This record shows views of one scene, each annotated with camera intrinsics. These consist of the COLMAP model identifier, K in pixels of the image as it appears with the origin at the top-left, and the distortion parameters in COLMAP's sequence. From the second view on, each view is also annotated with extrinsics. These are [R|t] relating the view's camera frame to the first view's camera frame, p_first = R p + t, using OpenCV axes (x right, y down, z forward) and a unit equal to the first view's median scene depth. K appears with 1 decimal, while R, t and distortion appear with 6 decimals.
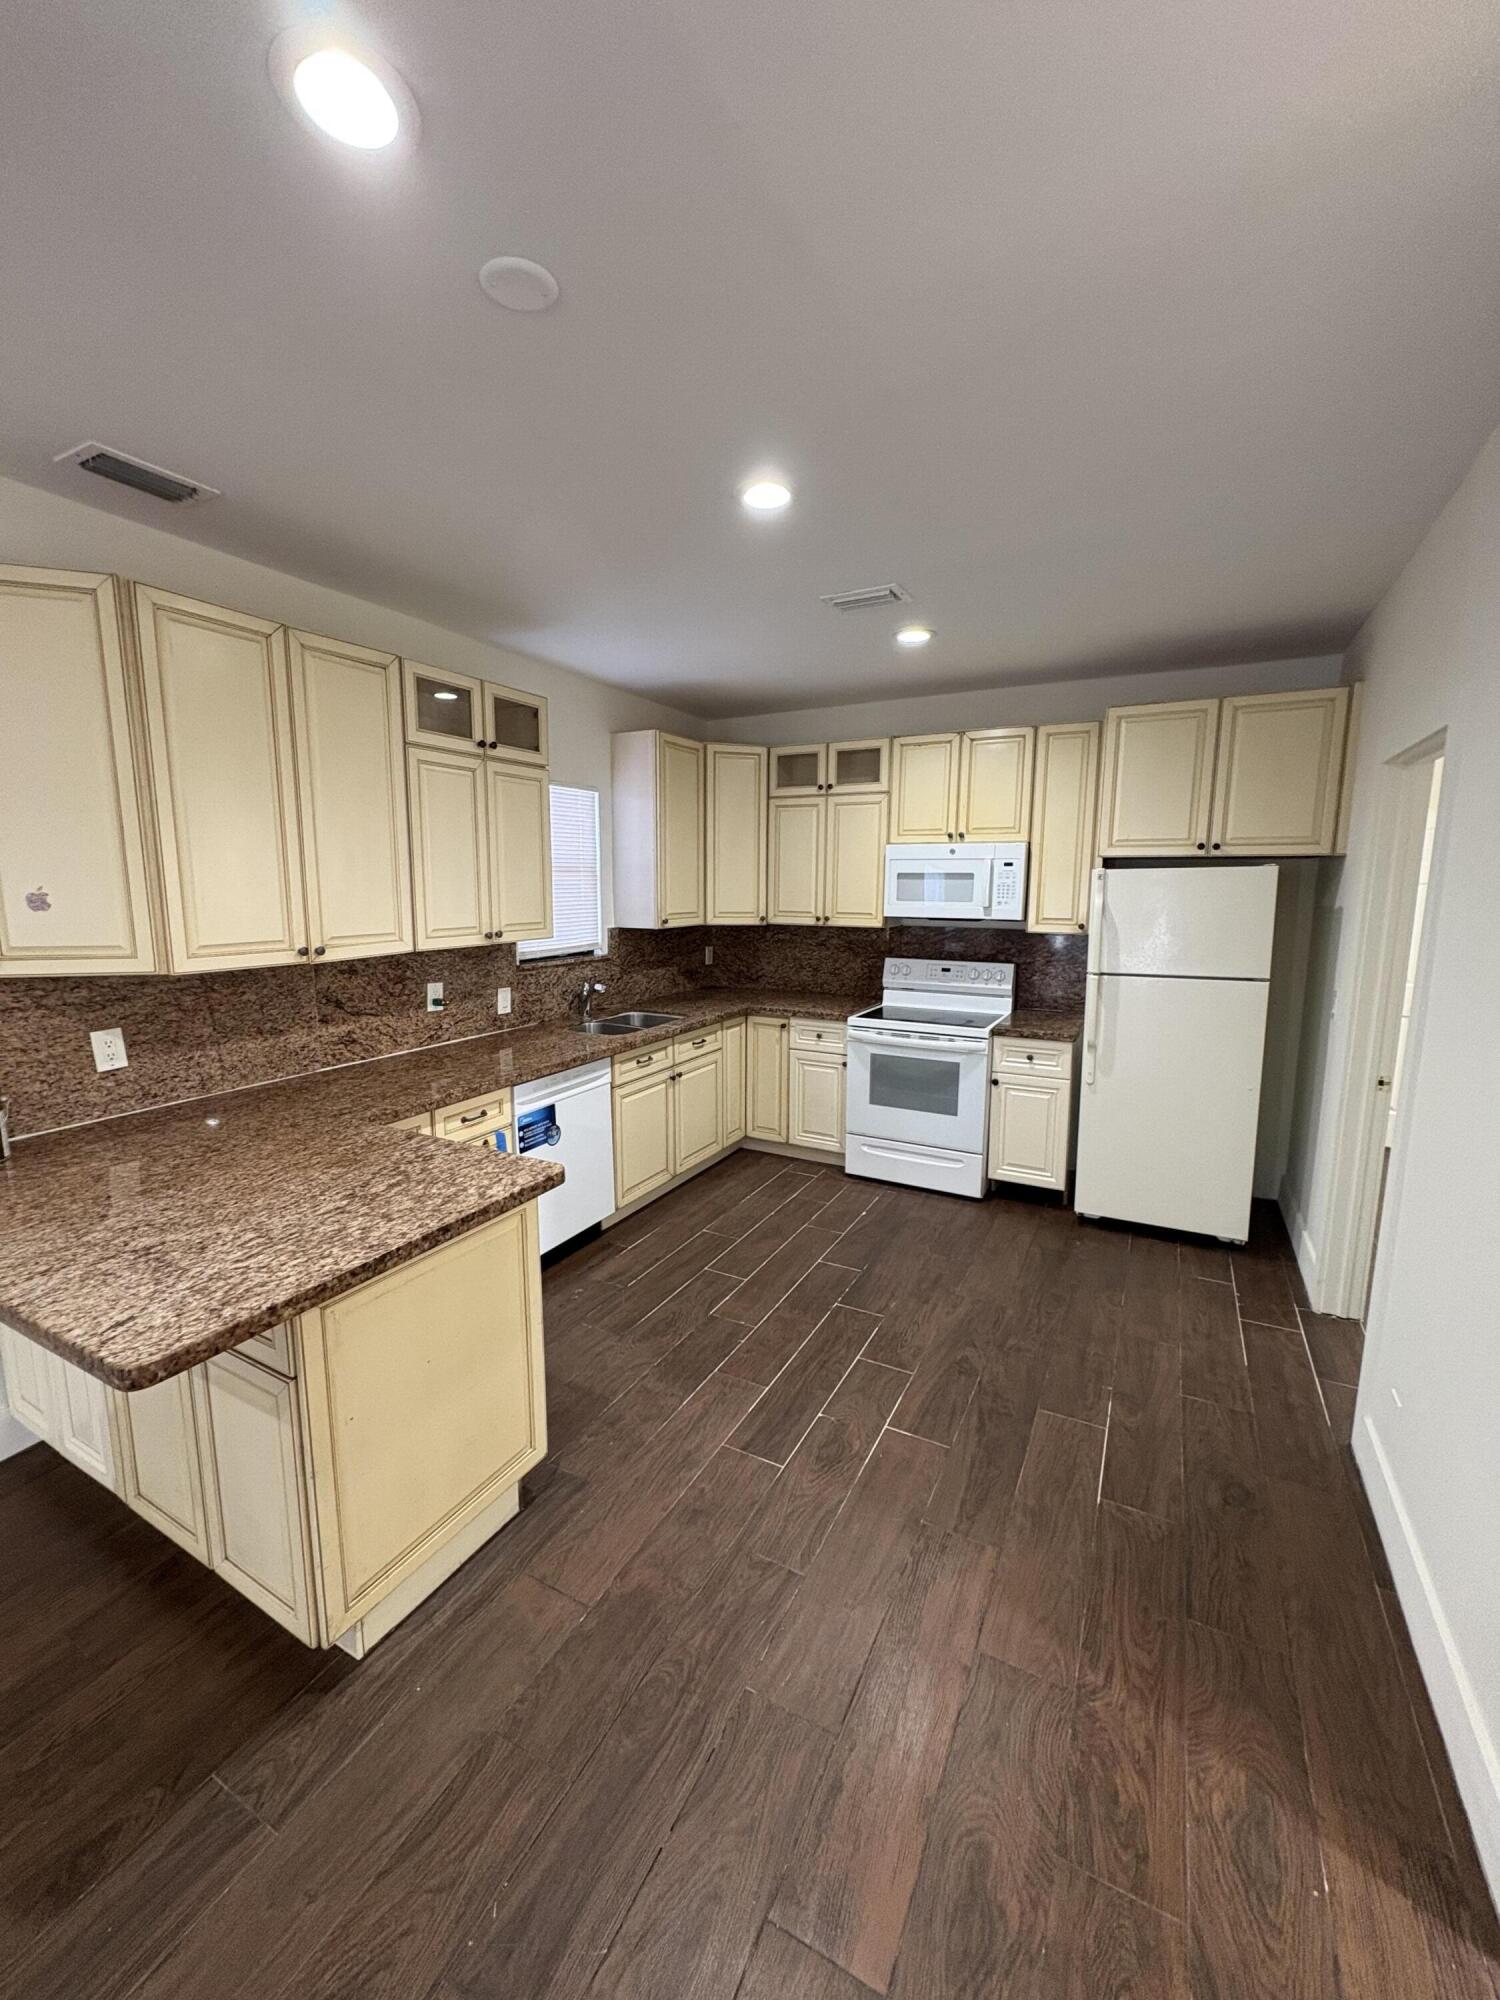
lens RADIAL K [[797.6, 0, 735.6], [0, 797.6, 999.1], [0, 0, 1]] dist [-0.000849, 0.000075]
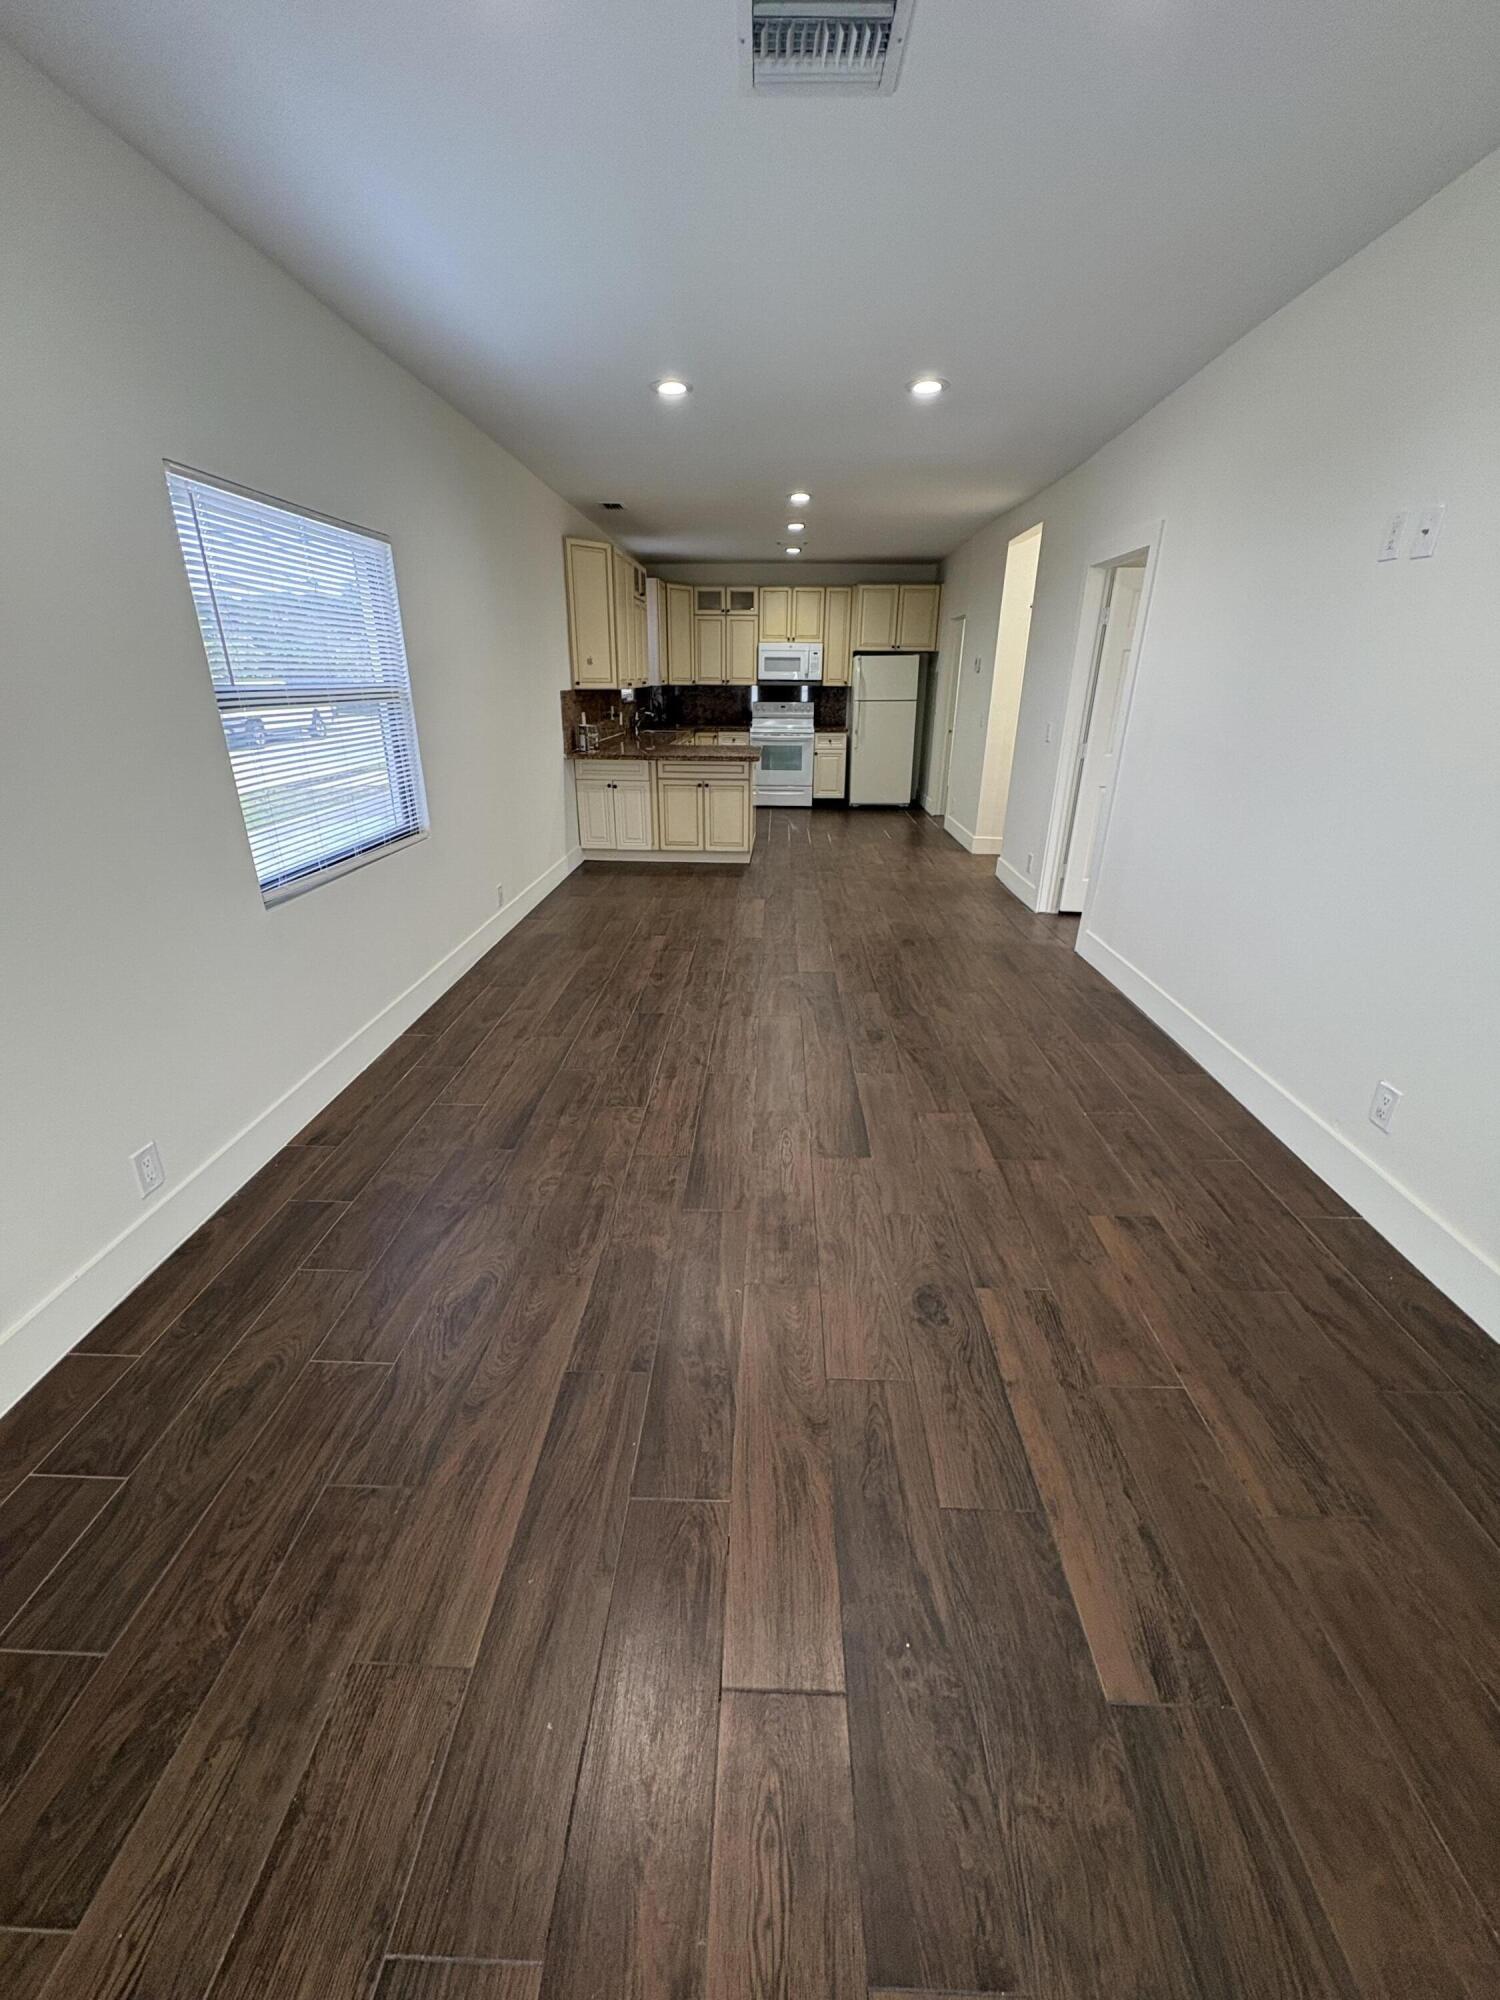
lens RADIAL K [[802.8, 0, 750.0], [0, 802.8, 1000.0], [0, 0, 1]] dist [-0.000877, -0.000002]
pose [[0.887744, -0.169351, 0.428055, -0.957533], [0.063413, 0.965995, 0.250663, 0.196193], [-0.455949, -0.195380, 0.868296, -1.075195]]
